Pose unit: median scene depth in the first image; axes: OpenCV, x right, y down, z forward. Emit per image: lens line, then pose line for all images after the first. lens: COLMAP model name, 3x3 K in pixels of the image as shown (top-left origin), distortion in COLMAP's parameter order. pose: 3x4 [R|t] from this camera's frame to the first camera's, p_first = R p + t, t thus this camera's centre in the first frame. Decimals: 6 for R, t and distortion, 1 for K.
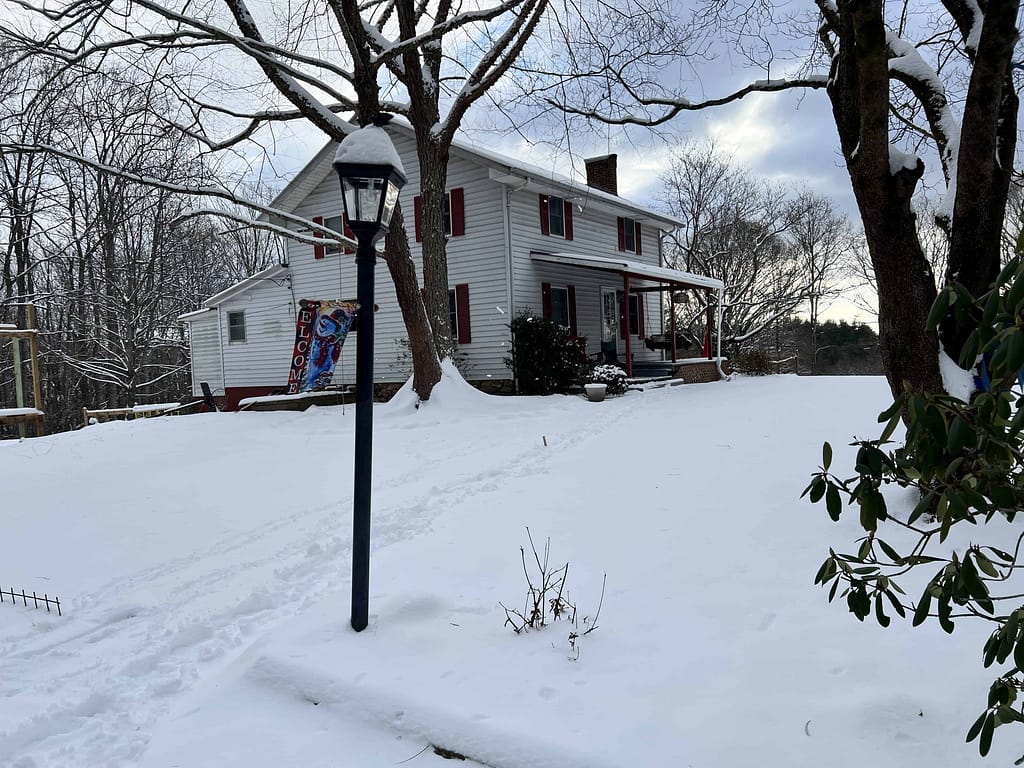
lens RADIAL K [[761.8, 0, 513.2], [0, 761.8, 392.1], [0, 0, 1]] dist [0.033075, -0.034452]
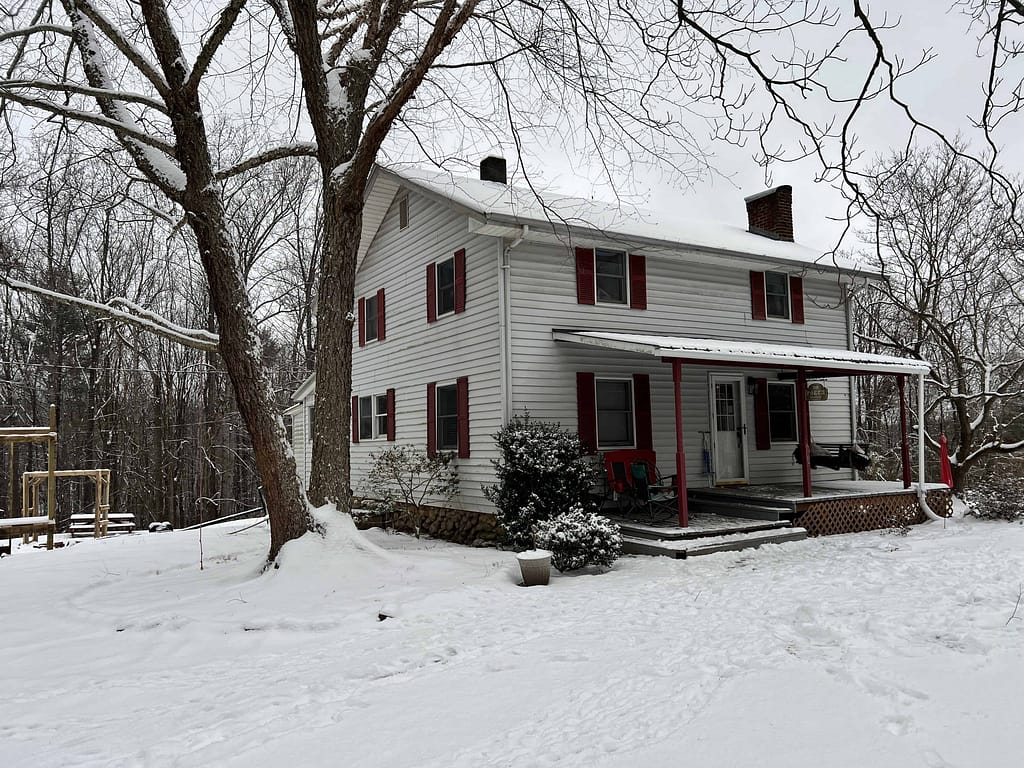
lens RADIAL K [[761.8, 0, 511.1], [0, 761.8, 378.6], [0, 0, 1]] dist [0.033075, -0.034452]
pose [[0.903436, -0.013879, -0.428498, 0.277510], [-0.033907, 0.994032, -0.103686, -0.064440], [0.427380, 0.108203, 0.897574, 0.355784]]
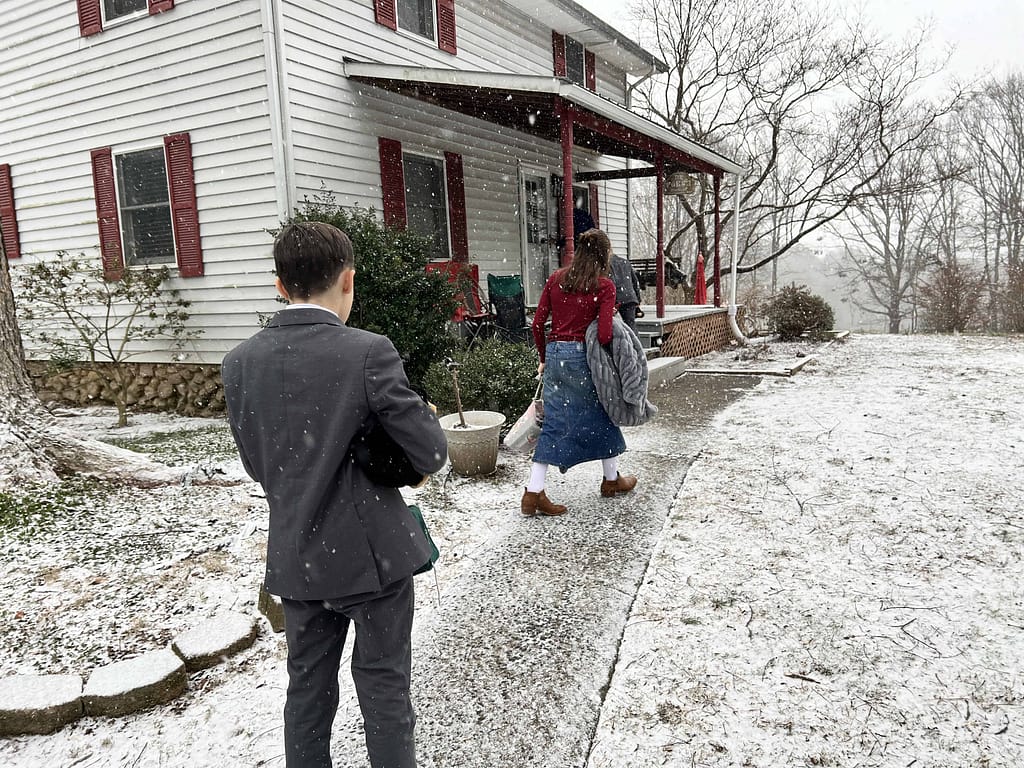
lens RADIAL K [[761.8, 0, 517.3], [0, 761.8, 385.7], [0, 0, 1]] dist [0.033075, -0.034452]
pose [[0.996941, -0.013383, 0.077006, 0.081235], [0.006647, 0.996179, 0.087081, -0.038861], [-0.077877, -0.086303, 0.993220, 0.541050]]
